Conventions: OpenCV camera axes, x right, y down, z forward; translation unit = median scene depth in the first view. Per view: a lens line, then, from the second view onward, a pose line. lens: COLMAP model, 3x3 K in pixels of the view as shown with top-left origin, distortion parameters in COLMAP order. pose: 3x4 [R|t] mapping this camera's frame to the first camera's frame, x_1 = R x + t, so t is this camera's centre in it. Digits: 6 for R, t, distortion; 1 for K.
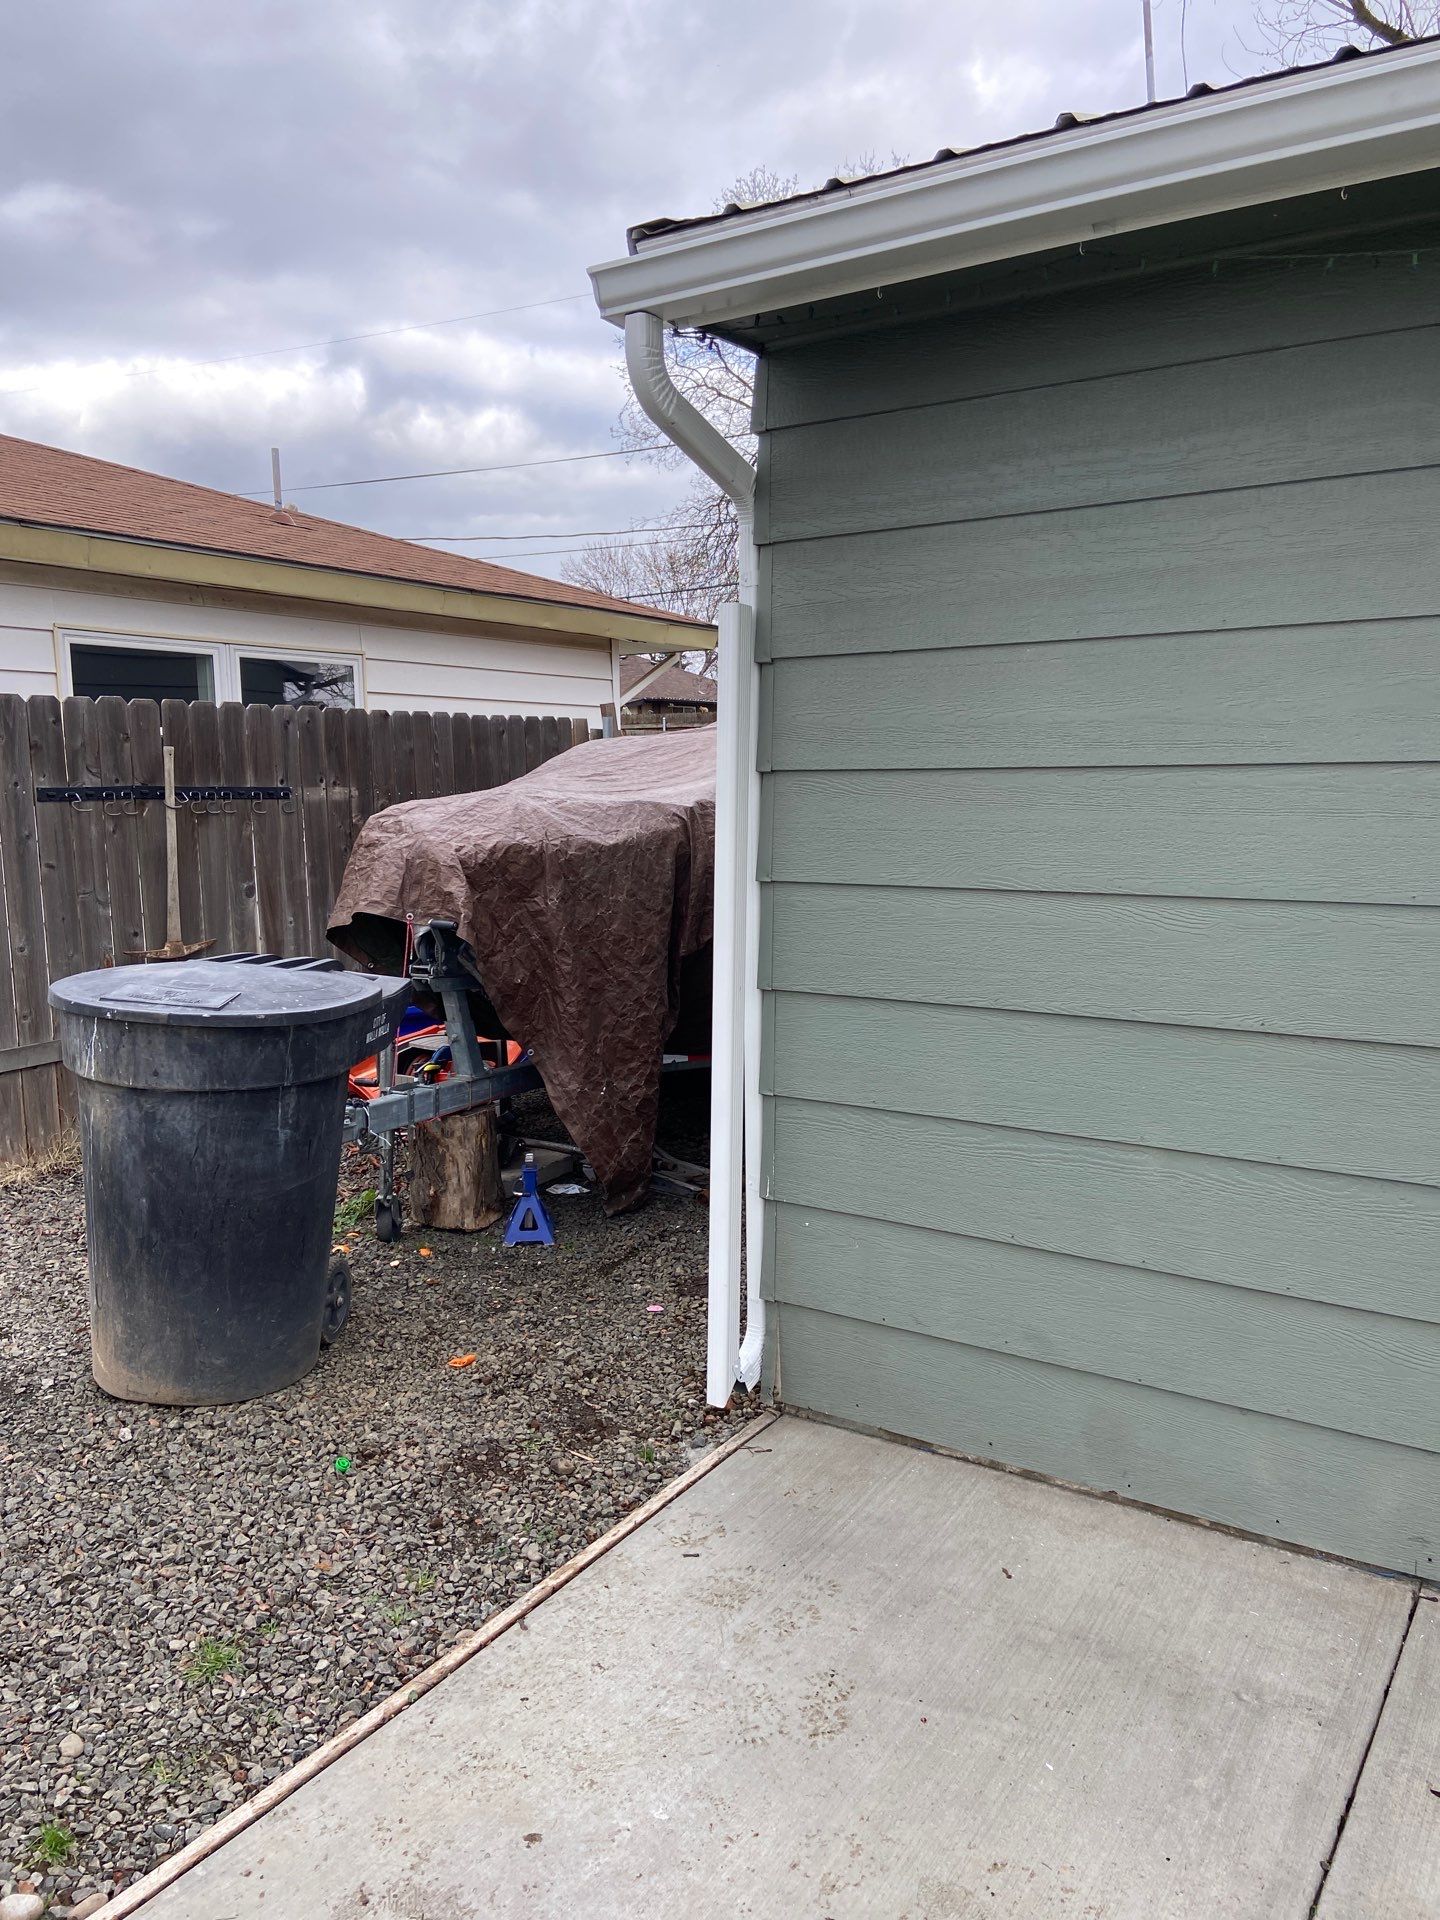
lens RADIAL K [[1461.8, 0, 711.5], [0, 1461.8, 962.3], [0, 0, 1]] dist [0.124755, -0.164183]
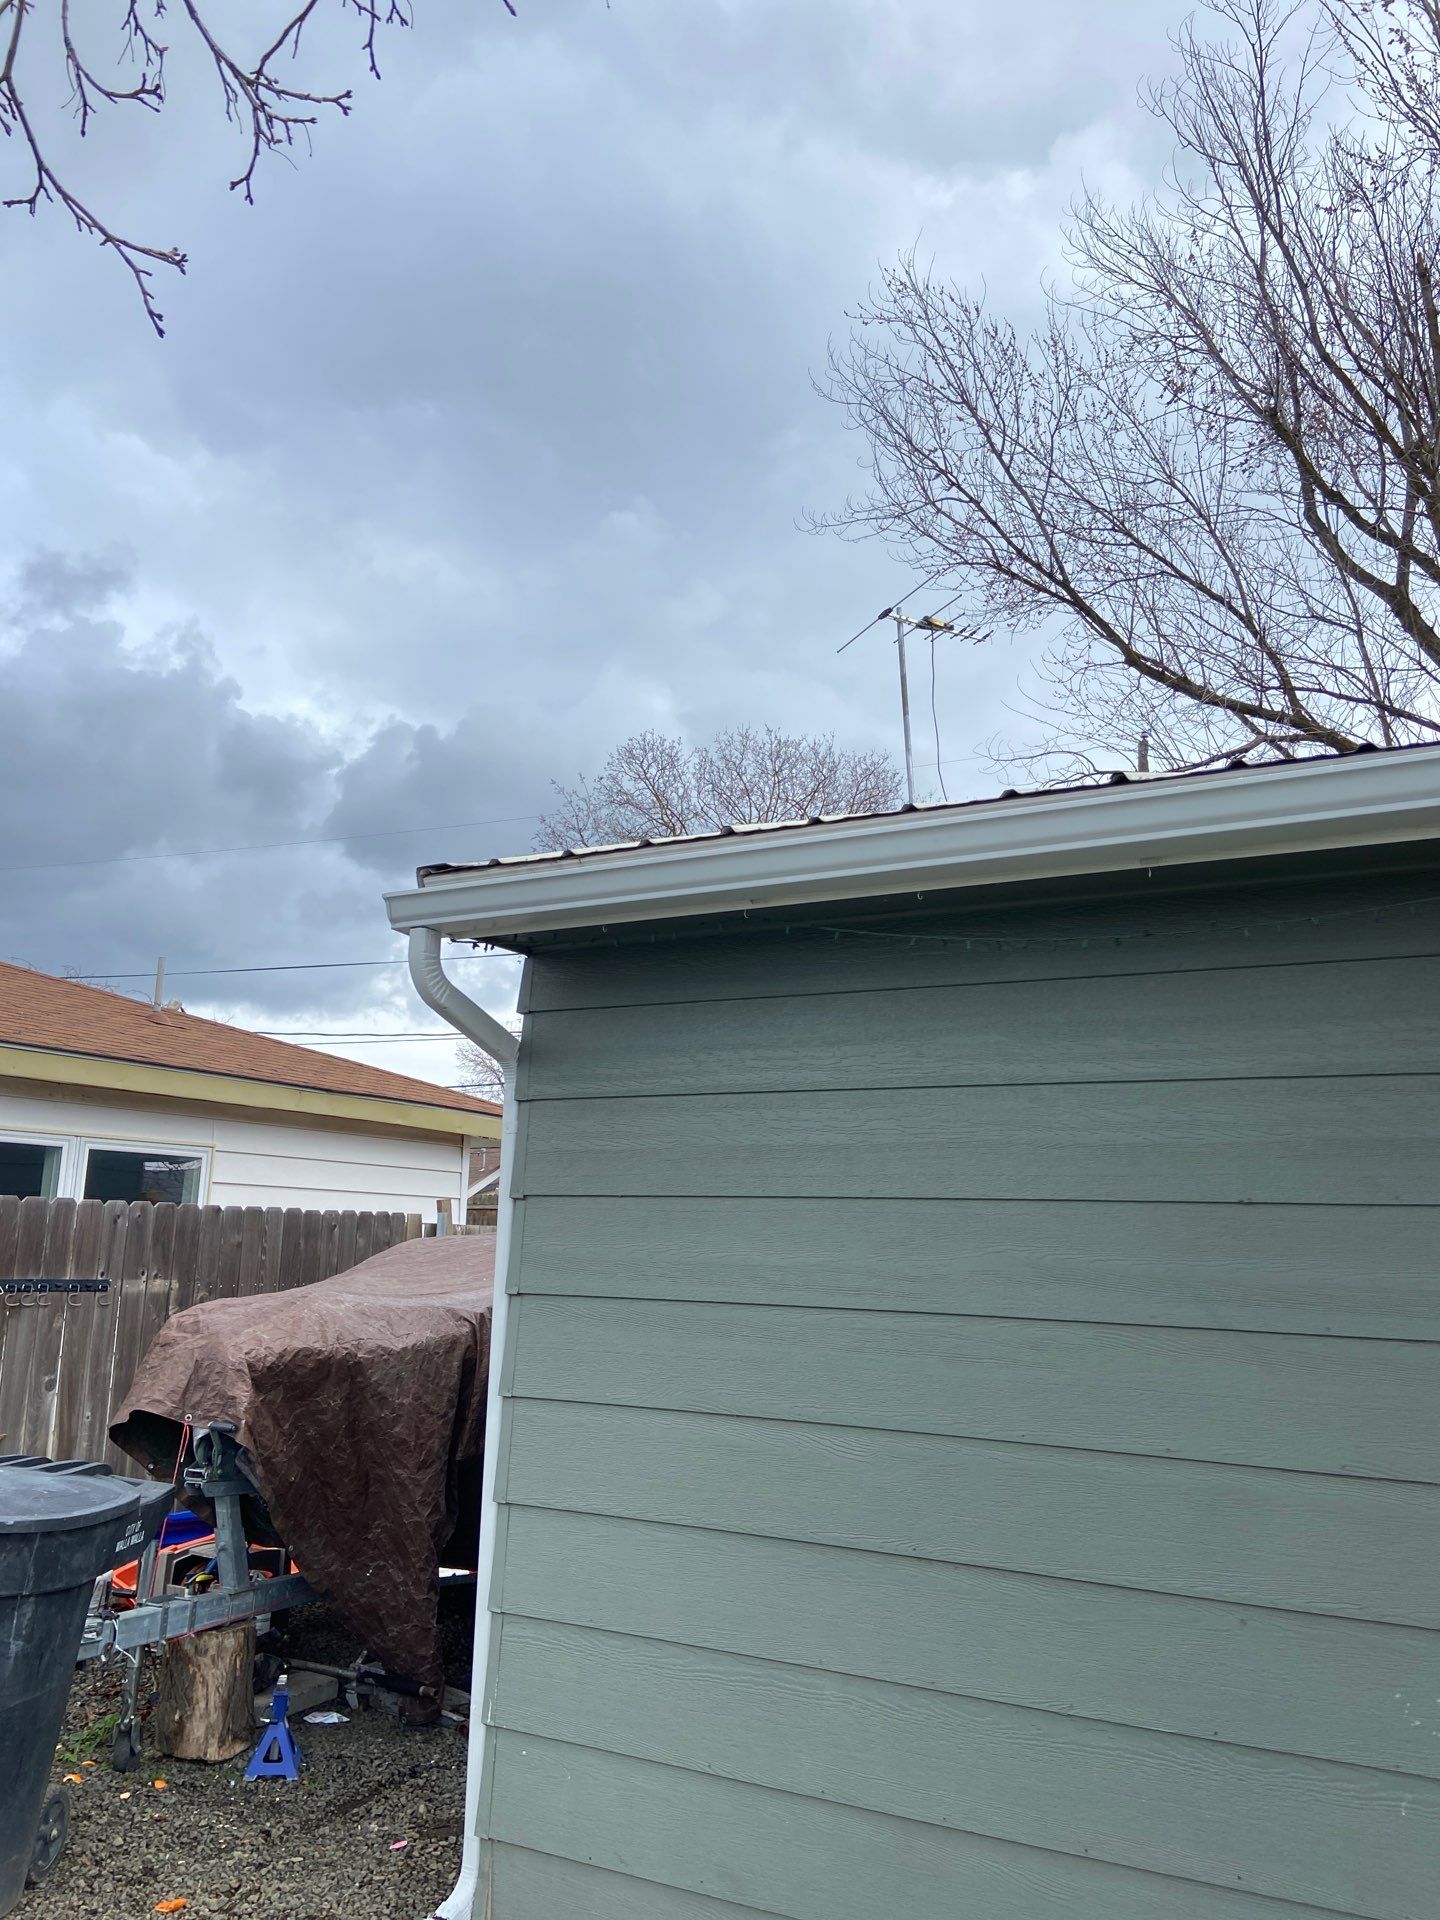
lens RADIAL K [[1461.8, 0, 711.5], [0, 1461.8, 962.3], [0, 0, 1]] dist [0.124755, -0.164183]
pose [[0.996531, 0.049251, 0.067084, 0.095807], [-0.025395, 0.947595, -0.318464, -0.013867], [-0.079253, 0.315656, 0.945558, -0.160207]]
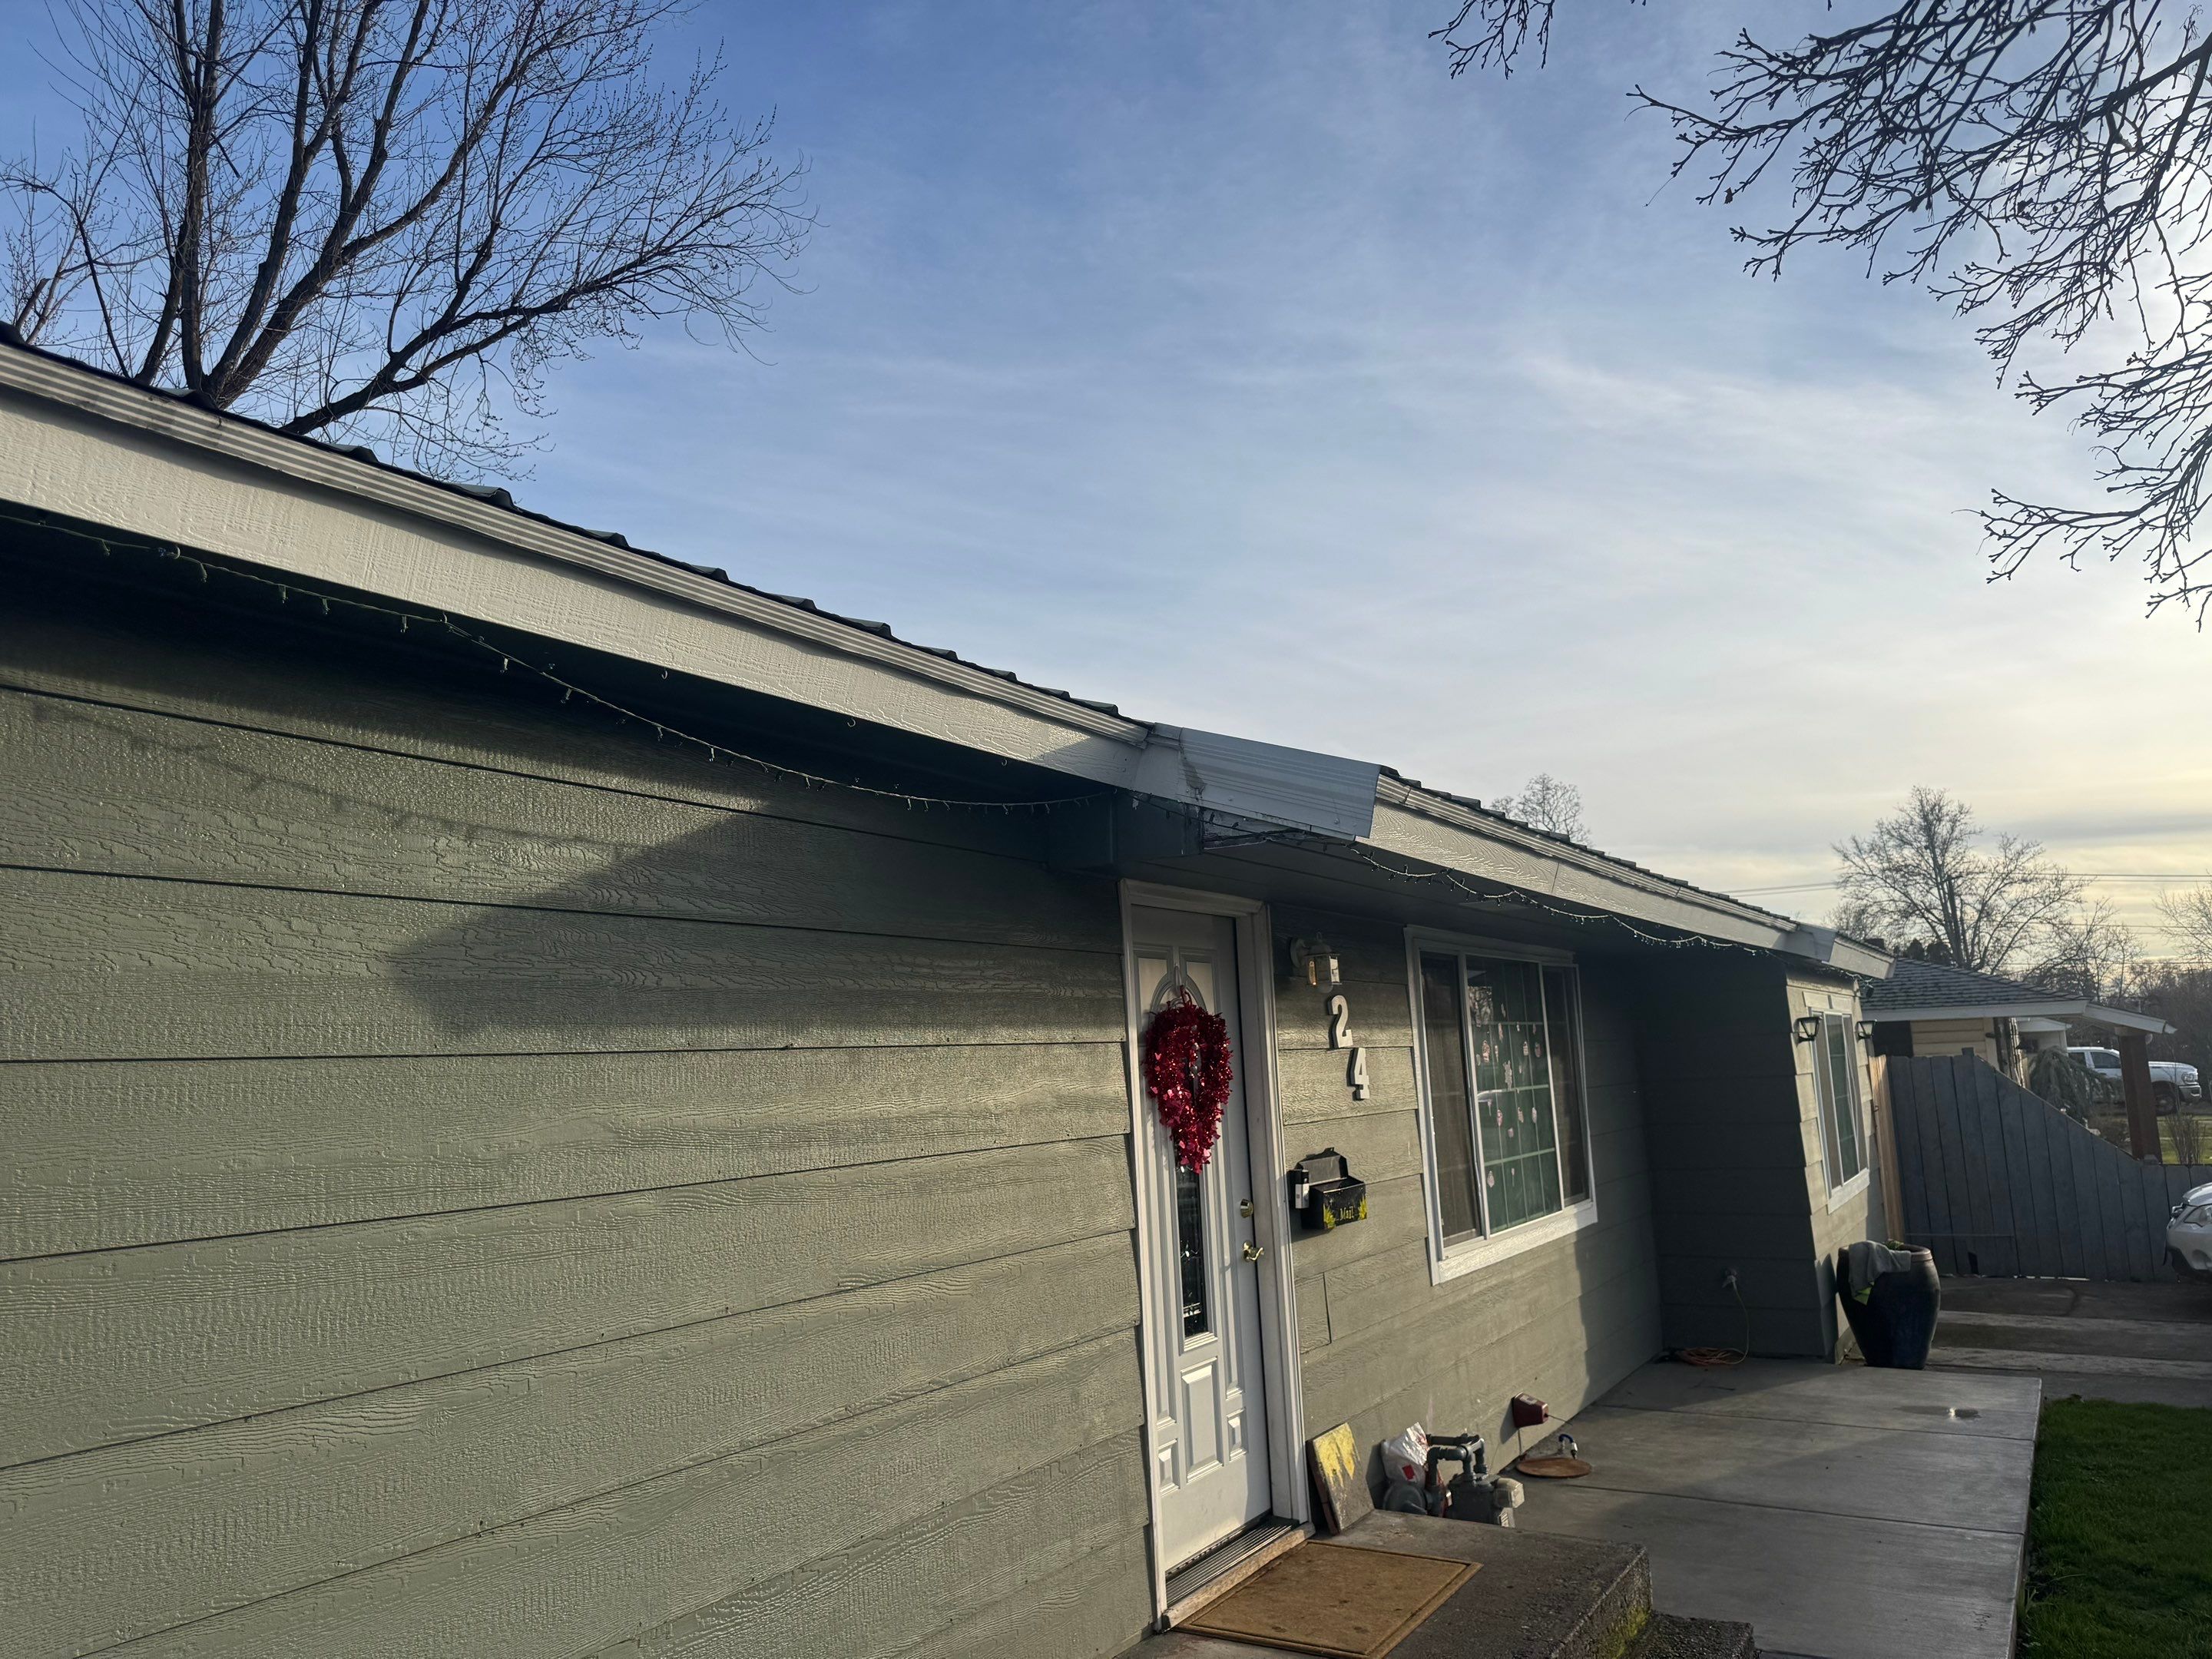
lens RADIAL K [[1655.7, 0, 1134.0], [0, 1655.7, 810.8], [0, 0, 1]] dist [0.123553, -0.155607]
pose [[-0.059757, 0.180722, 0.981717, -0.518845], [0.187541, 0.967994, -0.166780, -0.095263], [-0.980437, 0.174146, -0.091737, 0.519443]]
